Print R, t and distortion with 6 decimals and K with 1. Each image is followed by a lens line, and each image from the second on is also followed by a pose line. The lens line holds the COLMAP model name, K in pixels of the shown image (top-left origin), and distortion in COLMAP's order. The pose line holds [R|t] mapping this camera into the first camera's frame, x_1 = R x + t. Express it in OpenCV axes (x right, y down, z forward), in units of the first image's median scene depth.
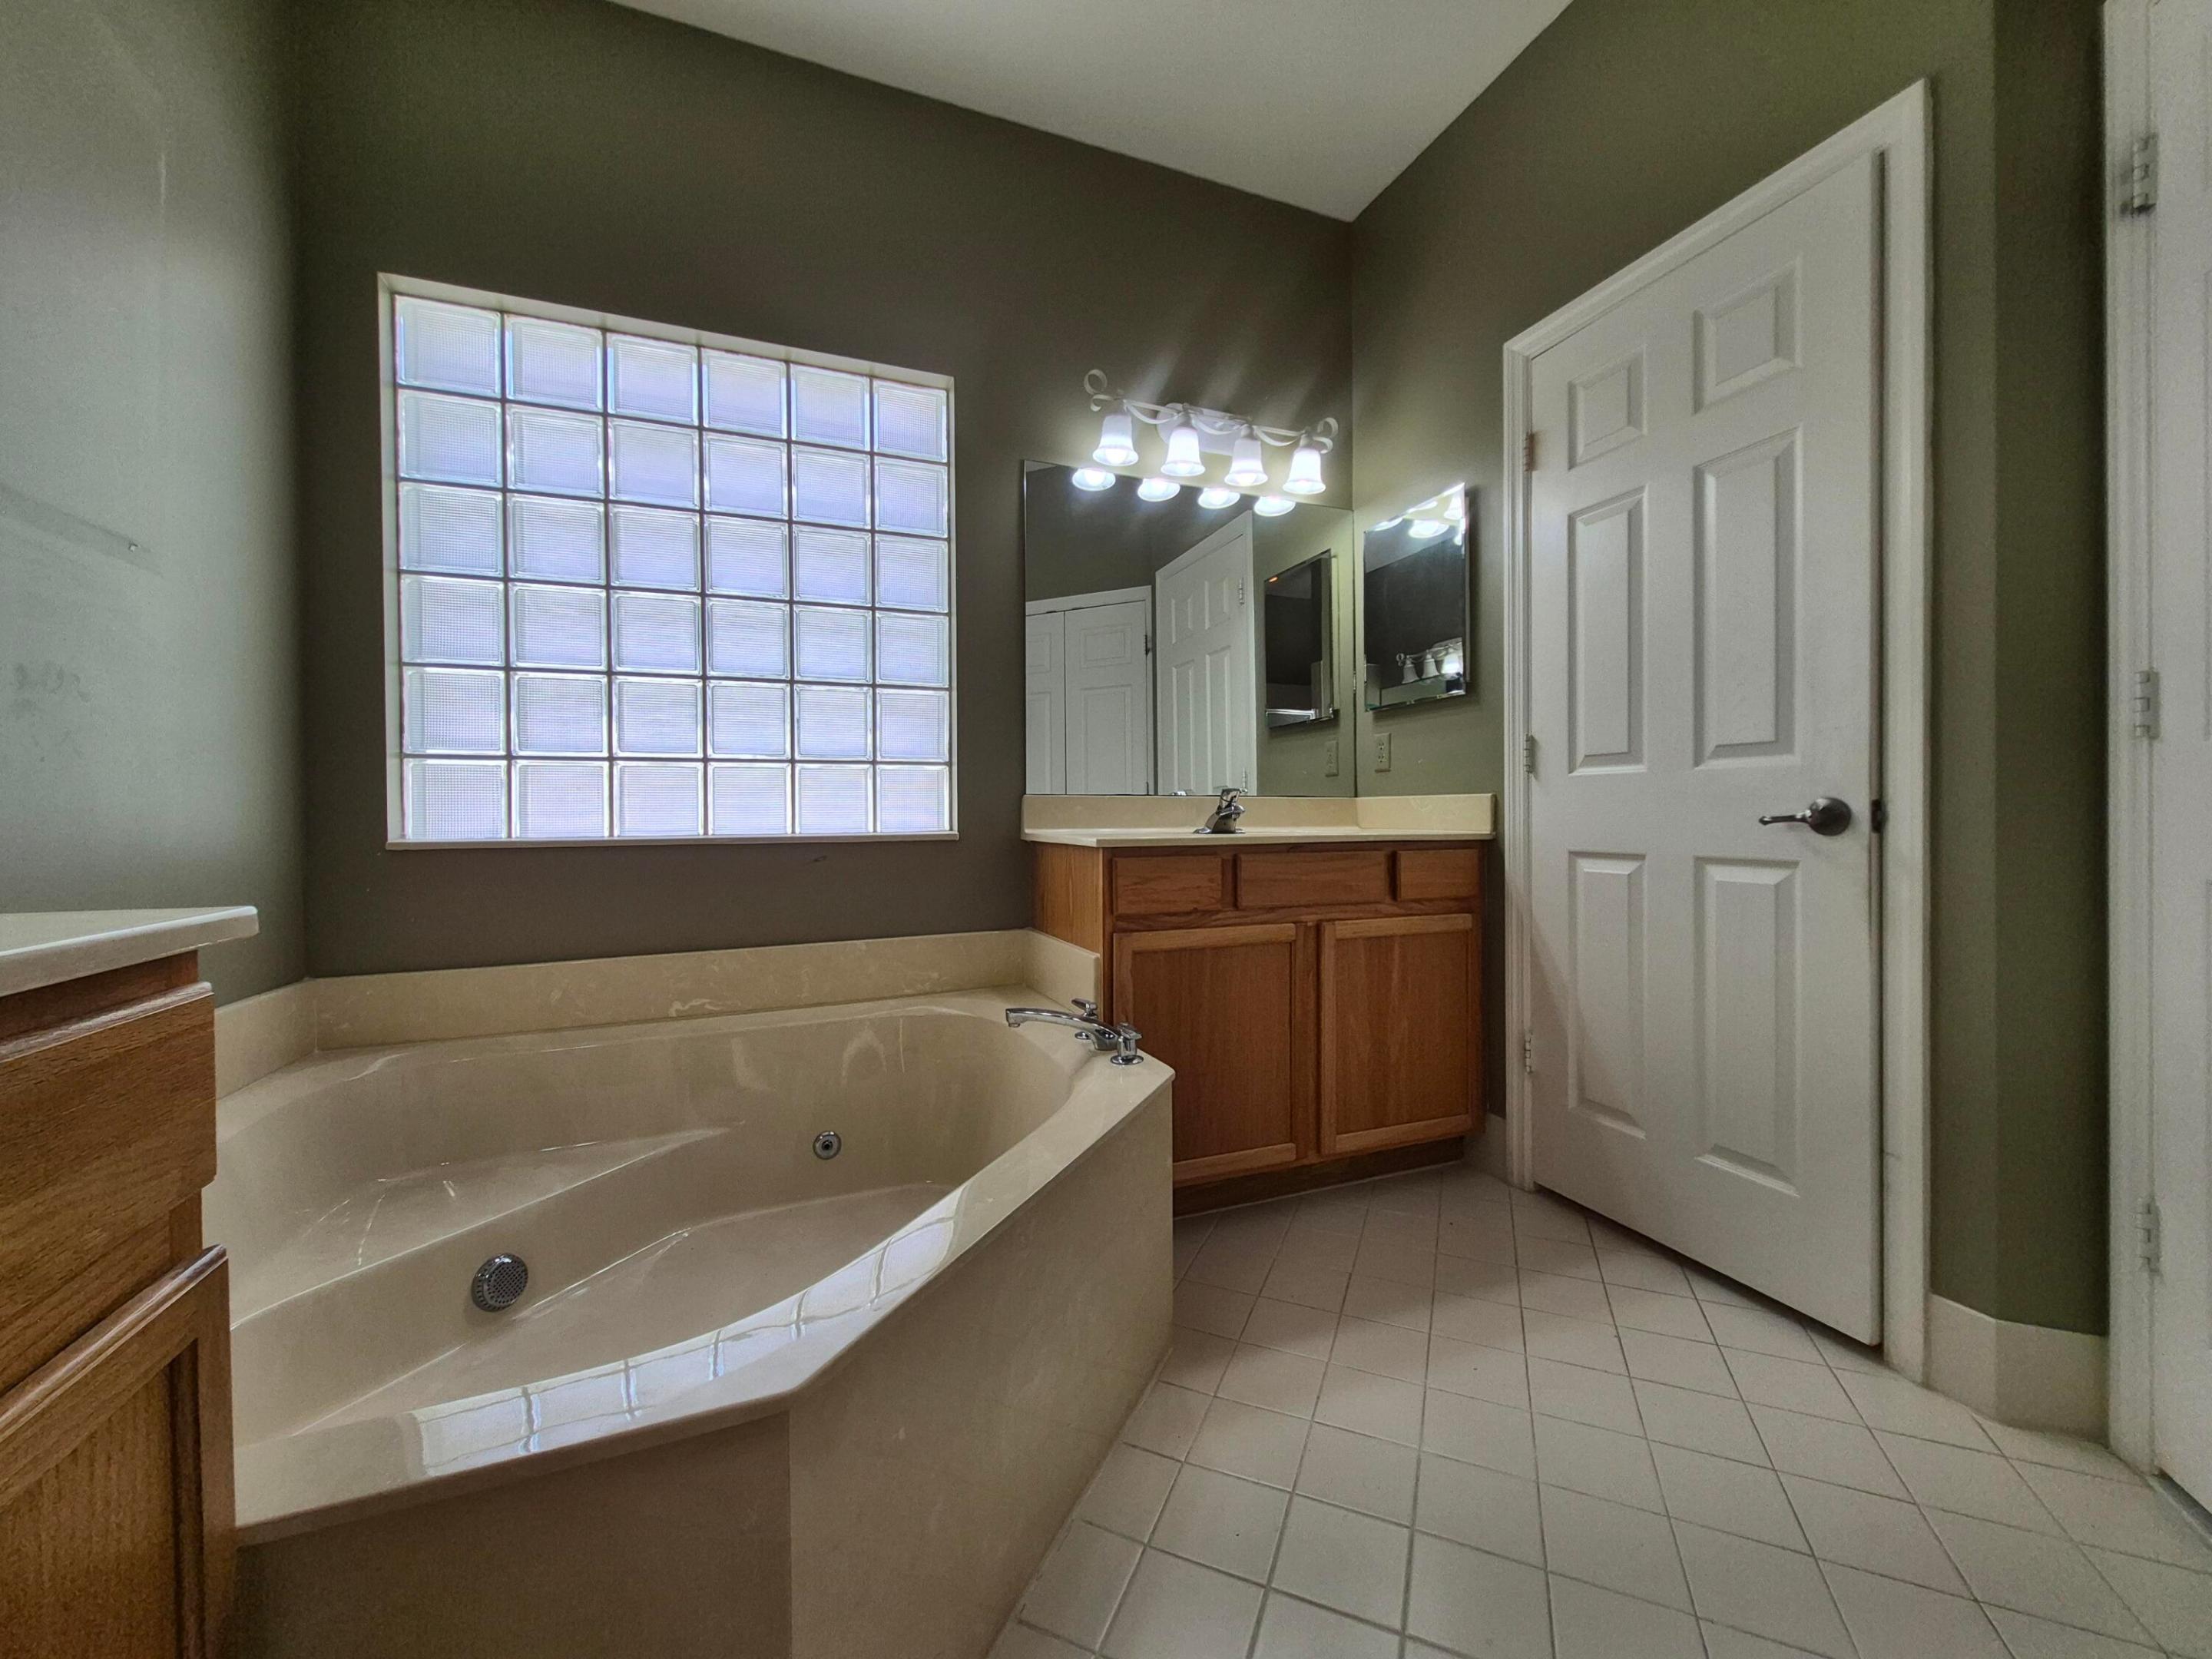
lens RADIAL K [[865.0, 0, 1107.0], [0, 865.0, 818.0], [0, 0, 1]] dist [0.000486, -0.000513]
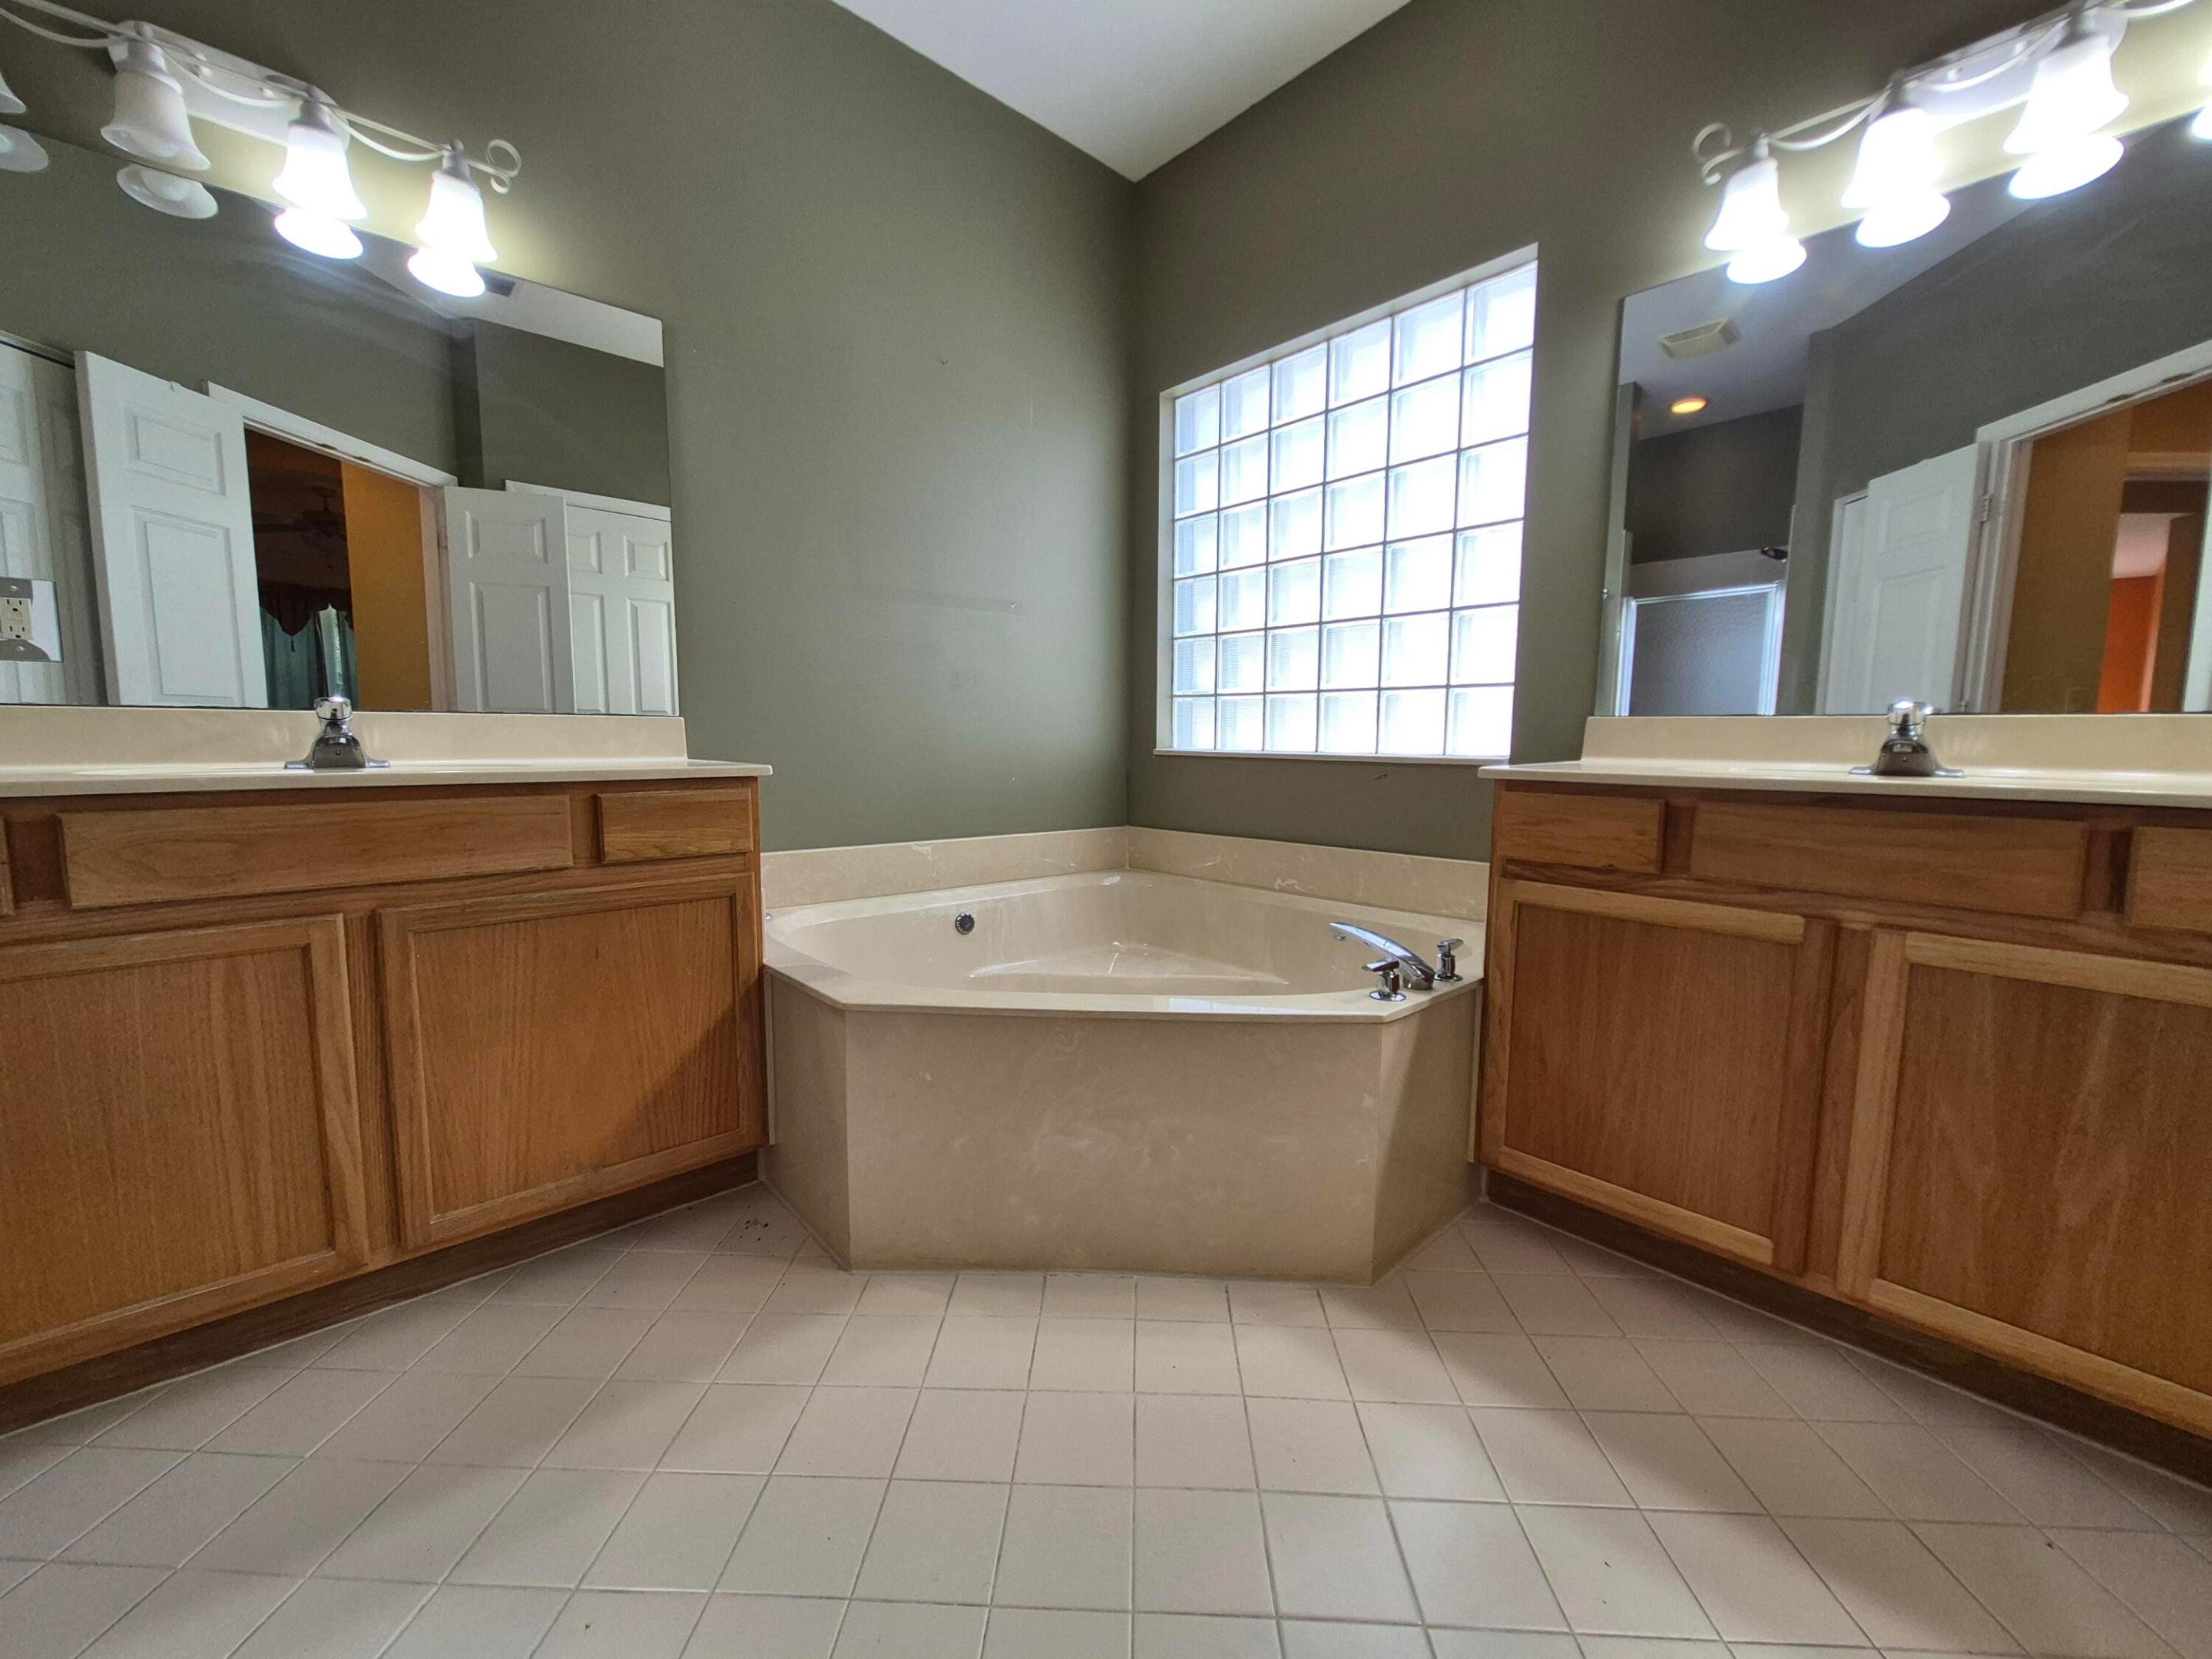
lens RADIAL K [[864.0, 0, 1103.5], [0, 864.0, 823.6], [0, 0, 1]] dist [0.004375, -0.000390]
pose [[0.349871, 0.106087, -0.930772, 0.622365], [-0.014028, 0.994049, 0.108026, -0.009214], [0.936693, -0.024738, 0.349278, 0.291197]]
